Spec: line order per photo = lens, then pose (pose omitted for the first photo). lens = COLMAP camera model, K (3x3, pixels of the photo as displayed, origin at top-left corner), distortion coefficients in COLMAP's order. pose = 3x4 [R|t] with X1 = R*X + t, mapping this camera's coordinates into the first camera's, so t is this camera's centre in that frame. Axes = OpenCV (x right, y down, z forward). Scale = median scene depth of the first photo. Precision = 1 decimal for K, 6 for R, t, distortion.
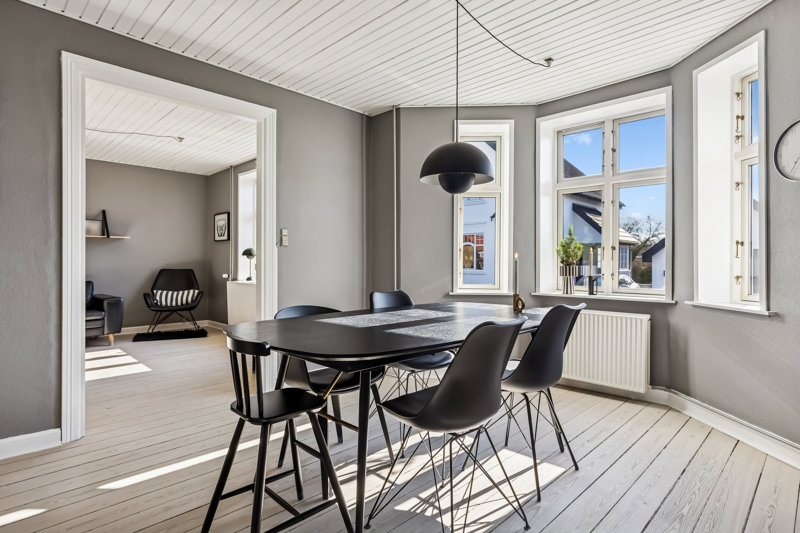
lens RADIAL K [[432.3, 0, 402.6], [0, 432.3, 266.3], [0, 0, 1]] dist [0.003627, 0.000639]
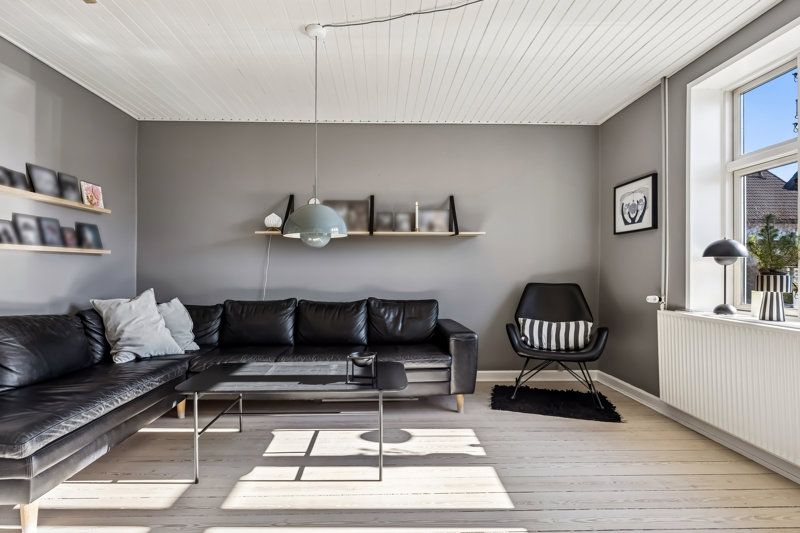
lens RADIAL K [[399.9, 0, 397.3], [0, 399.9, 266.3], [0, 0, 1]] dist [0.003527, 0.000483]
pose [[0.733431, -0.008167, -0.679715, -0.318561], [-0.005162, 0.999832, -0.017584, -0.006332], [0.679745, 0.016405, 0.733265, 0.471497]]
